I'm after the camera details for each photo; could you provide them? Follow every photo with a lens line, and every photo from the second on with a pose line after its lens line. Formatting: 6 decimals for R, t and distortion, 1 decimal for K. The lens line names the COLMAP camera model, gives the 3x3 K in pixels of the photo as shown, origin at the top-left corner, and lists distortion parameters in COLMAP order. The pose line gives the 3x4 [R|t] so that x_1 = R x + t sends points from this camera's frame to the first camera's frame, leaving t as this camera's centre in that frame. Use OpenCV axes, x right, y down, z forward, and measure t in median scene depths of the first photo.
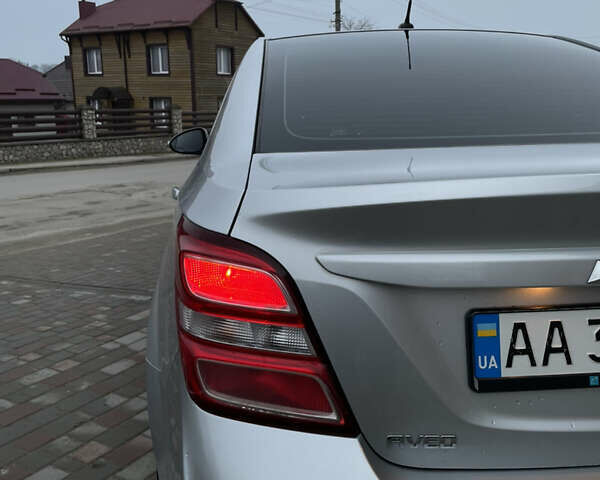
lens RADIAL K [[613.0, 0, 314.3], [0, 613.0, 240.0], [0, 0, 1]] dist [0.087042, -0.103131]
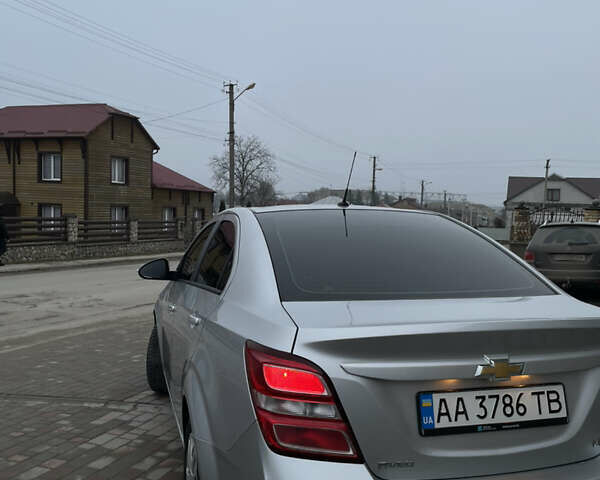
lens RADIAL K [[613.0, 0, 314.3], [0, 613.0, 240.0], [0, 0, 1]] dist [0.087042, -0.103131]
pose [[0.982199, 0.022900, 0.186443, -0.059290], [0.009028, 0.985640, -0.168618, -0.004342], [-0.187627, 0.167300, 0.967888, -0.119875]]
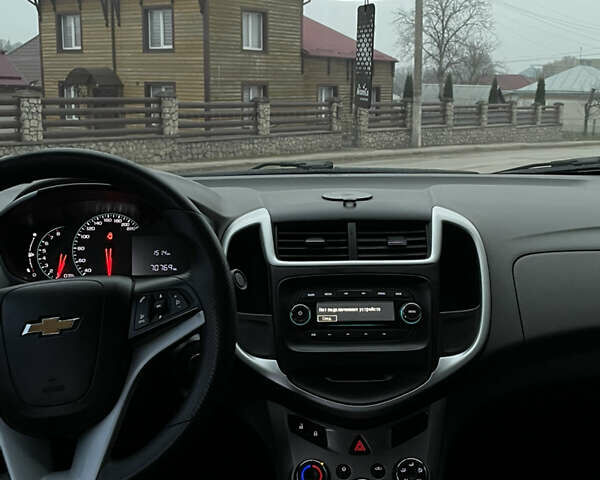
lens RADIAL K [[834.4, 0, 300.0], [0, 834.4, 240.0], [0, 0, 1]] dist [0.018537, 0.012258]
pose [[0.994752, 0.029055, -0.098100, 0.016714], [-0.033553, 0.998445, -0.044518, -0.064082], [0.096654, 0.047576, 0.994180, 0.332884]]
